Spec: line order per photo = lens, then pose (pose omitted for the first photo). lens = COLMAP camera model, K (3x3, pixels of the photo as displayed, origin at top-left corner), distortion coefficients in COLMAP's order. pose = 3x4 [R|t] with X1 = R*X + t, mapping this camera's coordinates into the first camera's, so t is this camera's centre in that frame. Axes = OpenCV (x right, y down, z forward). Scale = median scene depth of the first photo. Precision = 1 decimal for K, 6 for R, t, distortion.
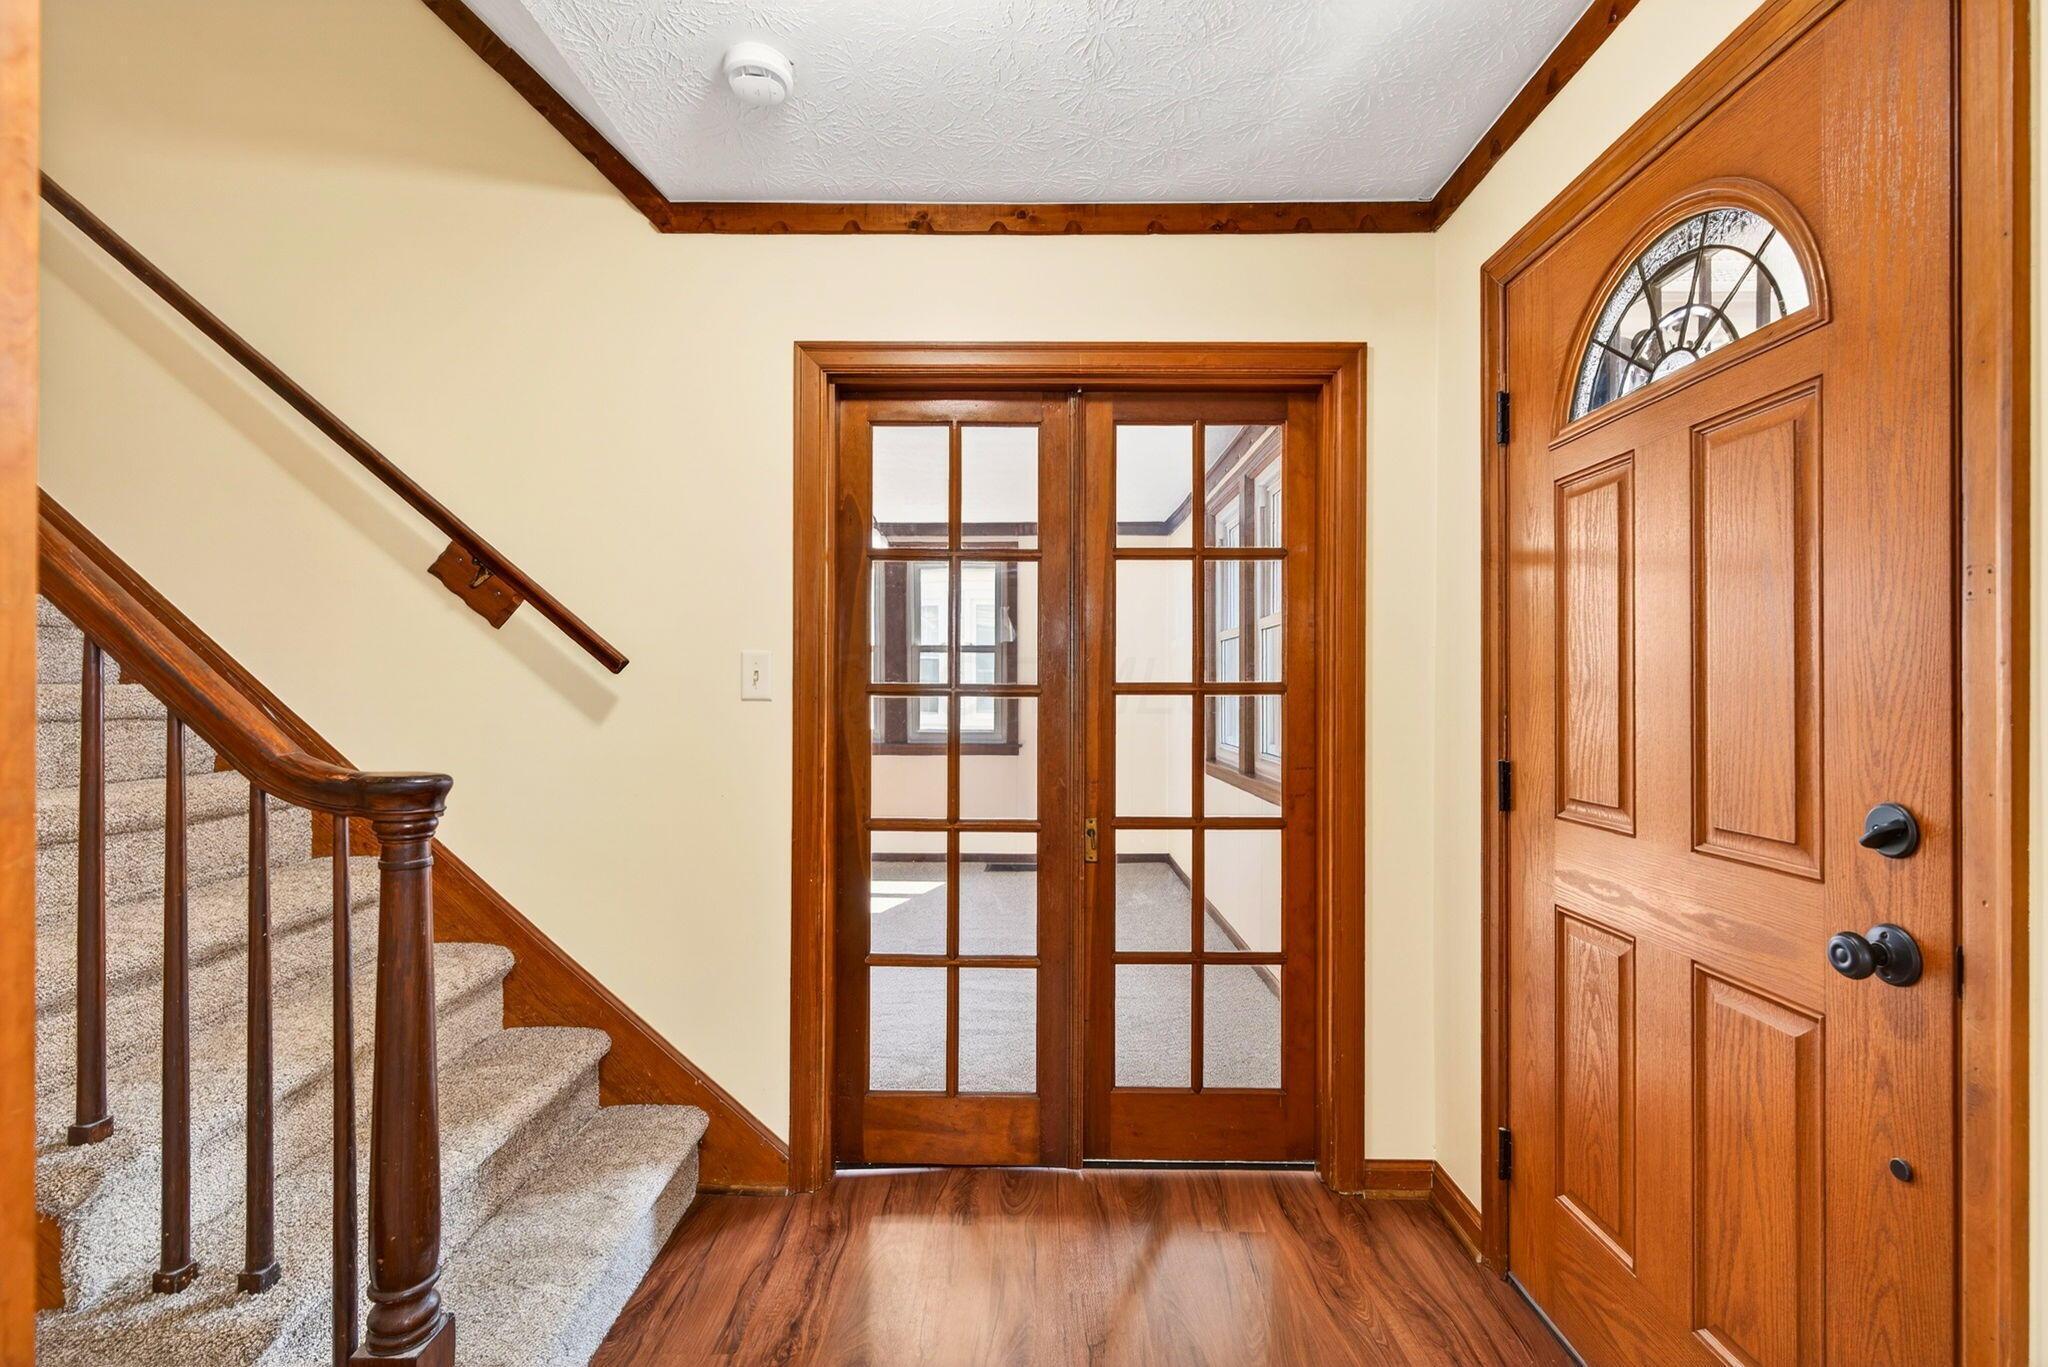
lens RADIAL K [[928.5, 0, 1040.2], [0, 928.5, 688.5], [0, 0, 1]] dist [0.002388, 0.000475]
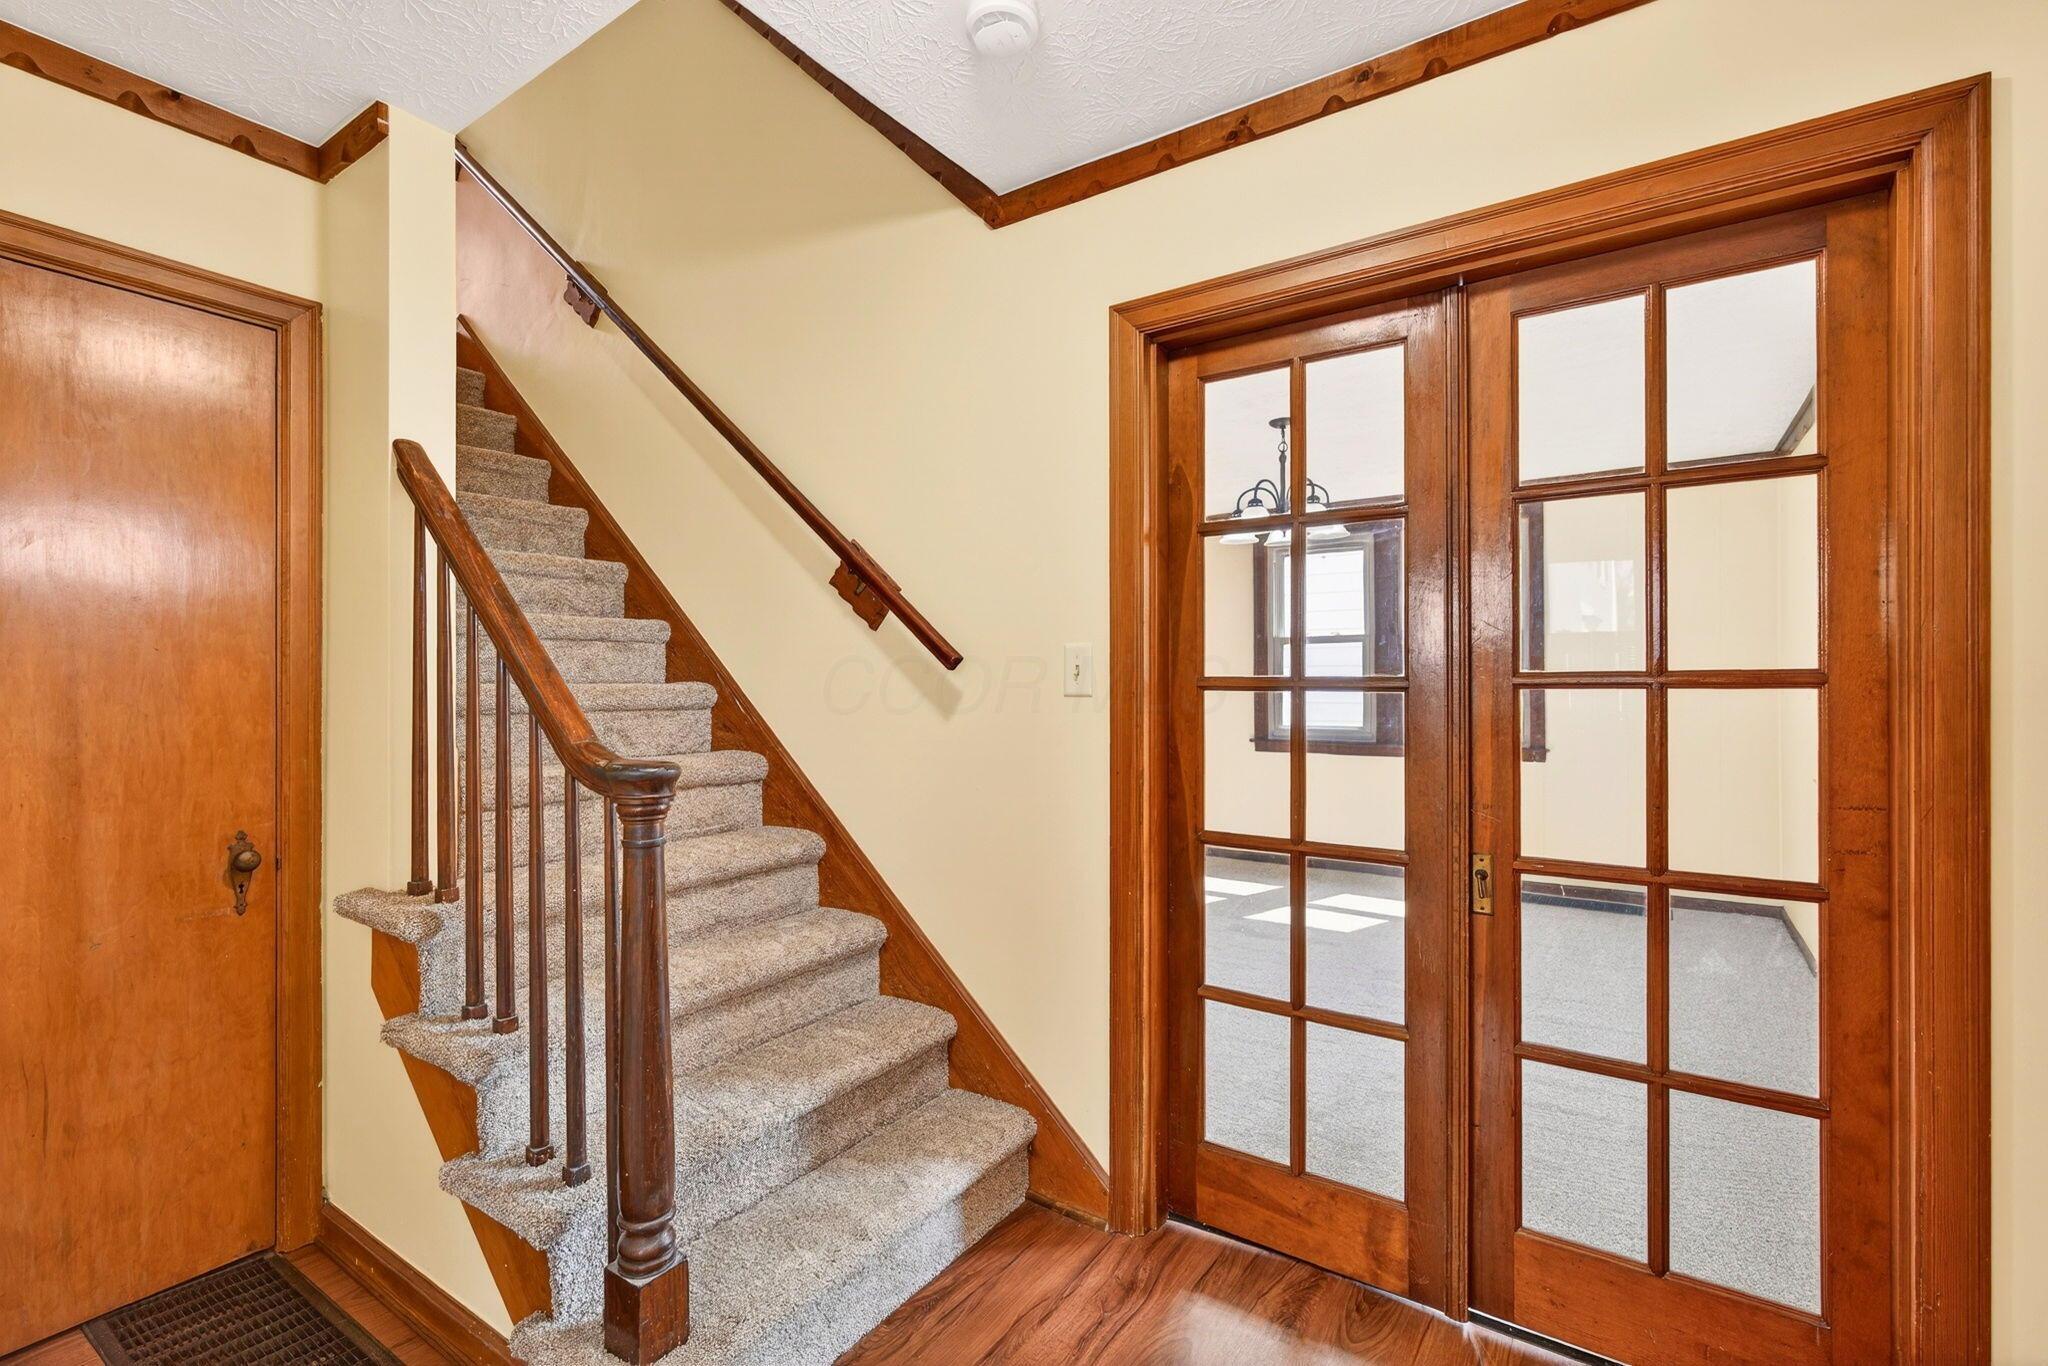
lens RADIAL K [[928.5, 0, 1034.1], [0, 928.5, 685.7], [0, 0, 1]] dist [0.002388, 0.000475]
pose [[0.824109, -0.004759, -0.566411, 0.193340], [0.005999, 0.999982, 0.000327, 0.001378], [0.566399, -0.003667, 0.824123, 0.196562]]
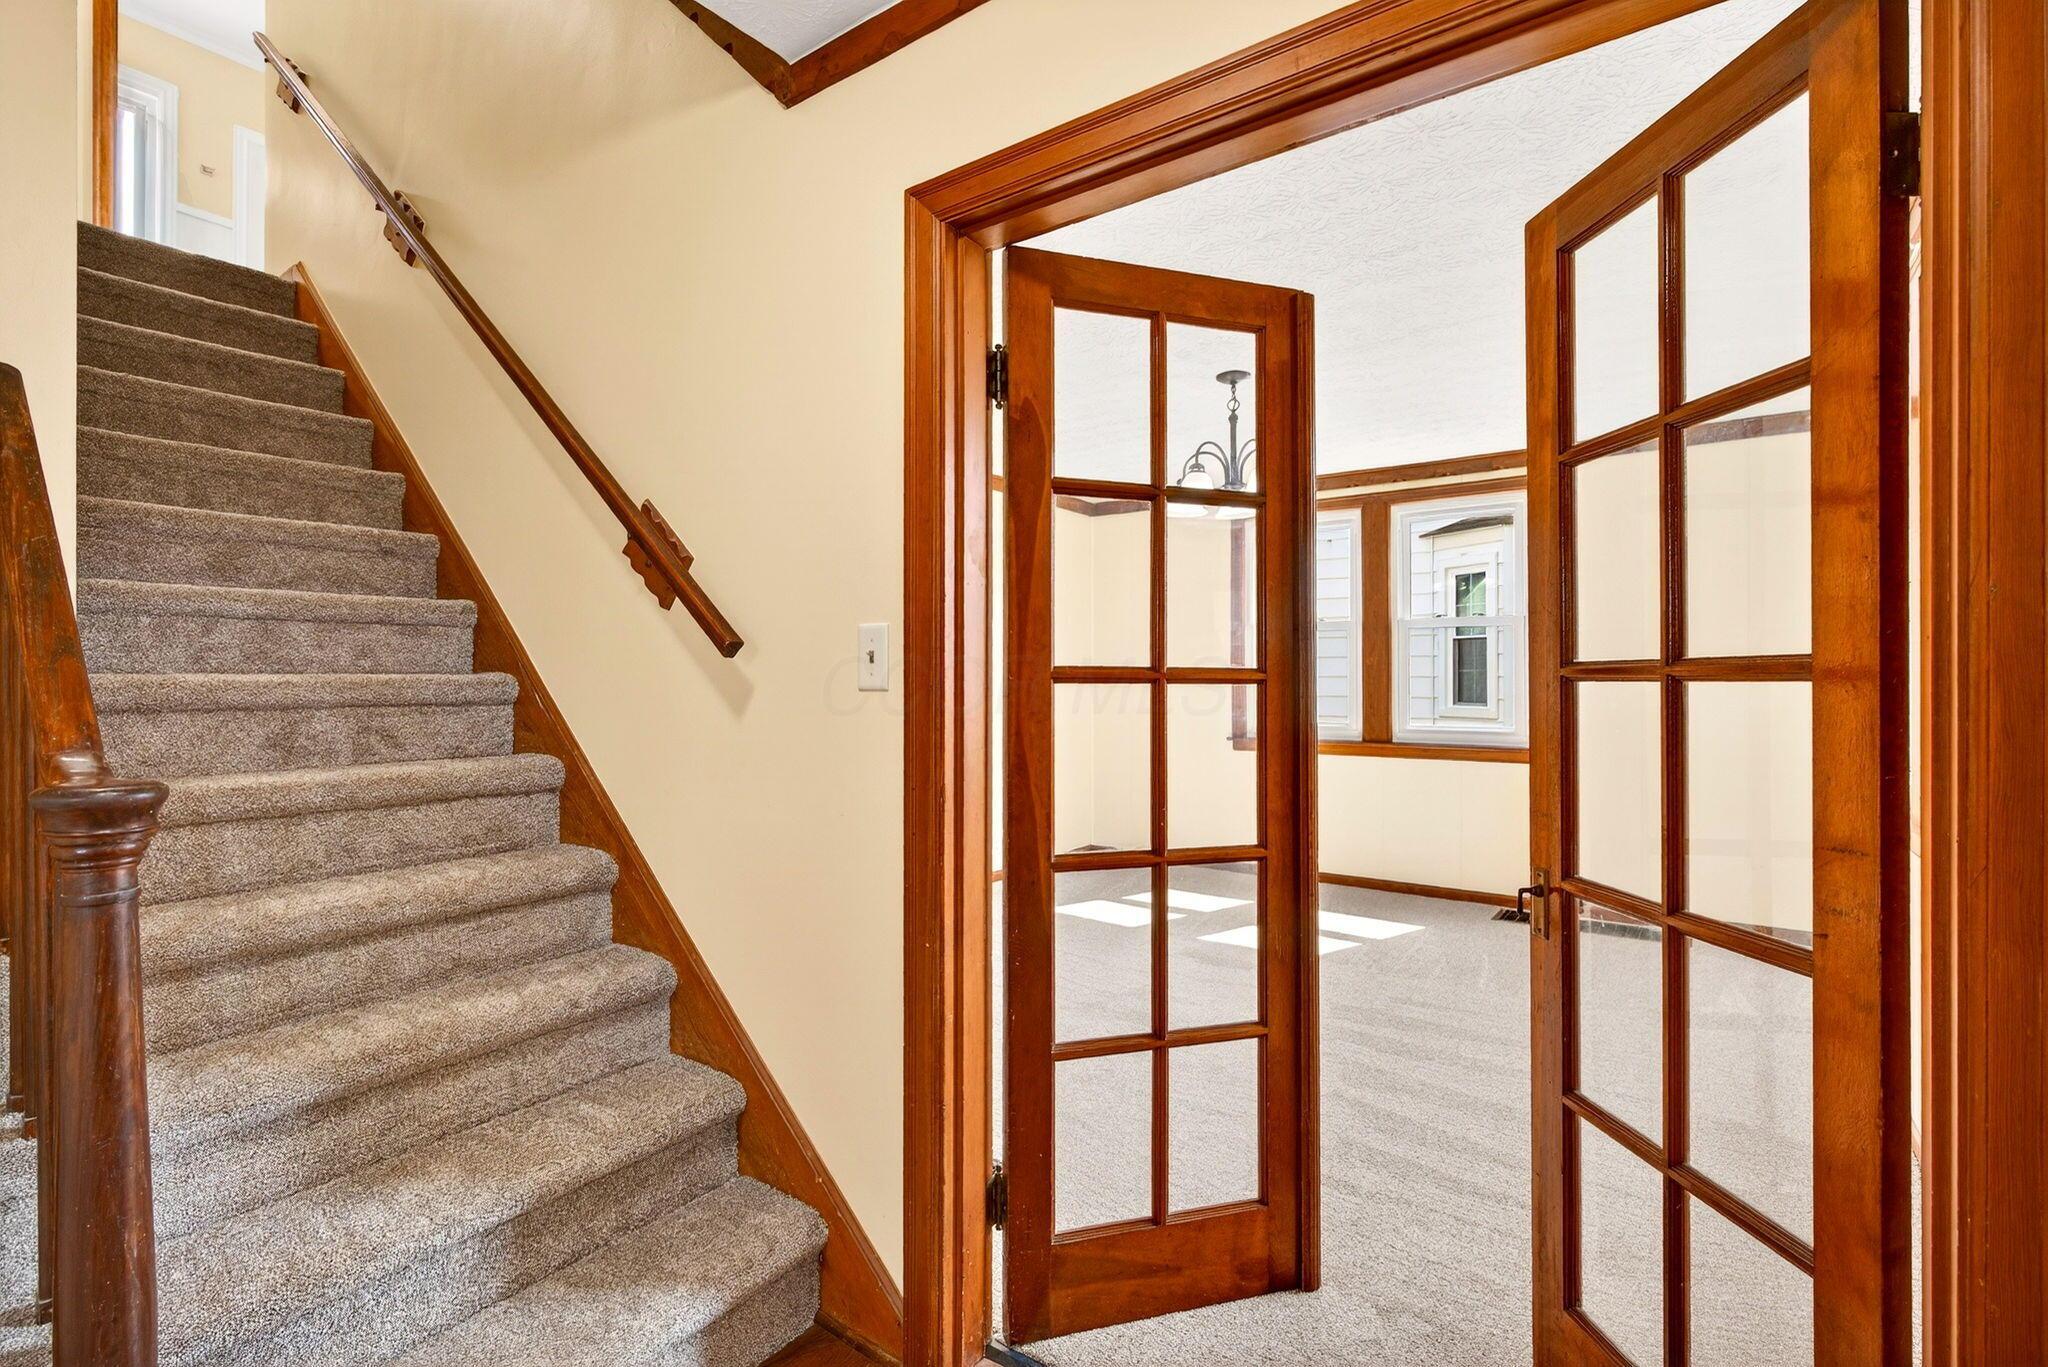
lens RADIAL K [[928.5, 0, 1042.3], [0, 928.5, 680.4], [0, 0, 1]] dist [0.002388, 0.000475]
pose [[0.804258, -0.002213, -0.594276, 0.246189], [0.004372, 0.999988, 0.002193, 0.003657], [0.594264, -0.004362, 0.804258, 0.482368]]
